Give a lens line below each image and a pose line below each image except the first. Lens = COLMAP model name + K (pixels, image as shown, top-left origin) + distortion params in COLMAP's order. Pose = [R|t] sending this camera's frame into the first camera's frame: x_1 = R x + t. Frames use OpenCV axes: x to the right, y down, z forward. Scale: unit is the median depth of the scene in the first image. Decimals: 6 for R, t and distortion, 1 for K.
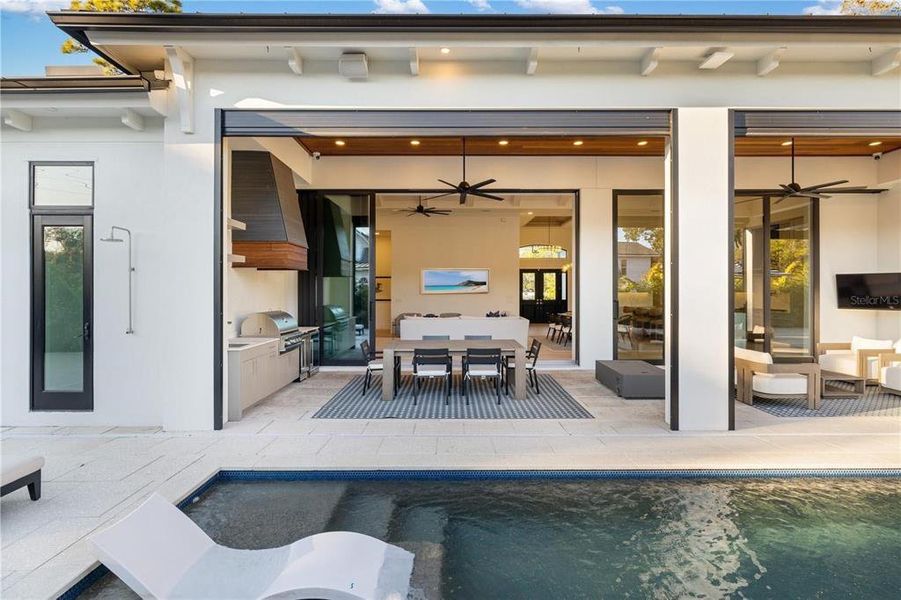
lens RADIAL K [[438.2, 0, 449.9], [0, 438.2, 291.1], [0, 0, 1]] dist [0.003742, 0.000535]
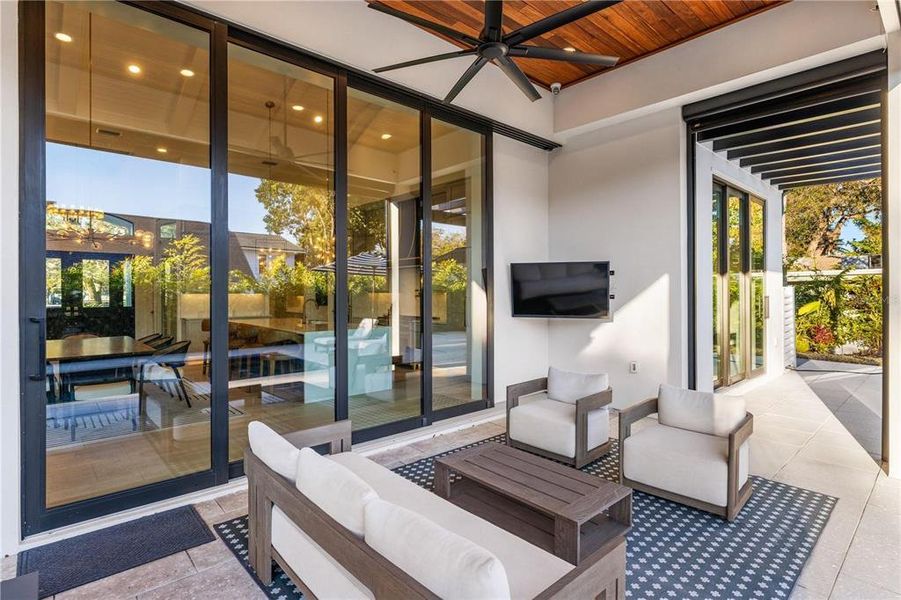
lens RADIAL K [[482.3, 0, 451.9], [0, 482.3, 292.3], [0, 0, 1]] dist [-0.001192, 0.000125]
pose [[0.745986, 0.000980, 0.665961, 0.361994], [0.000841, 0.999997, -0.002413, 0.006185], [-0.665961, 0.002360, 0.745983, 0.556761]]
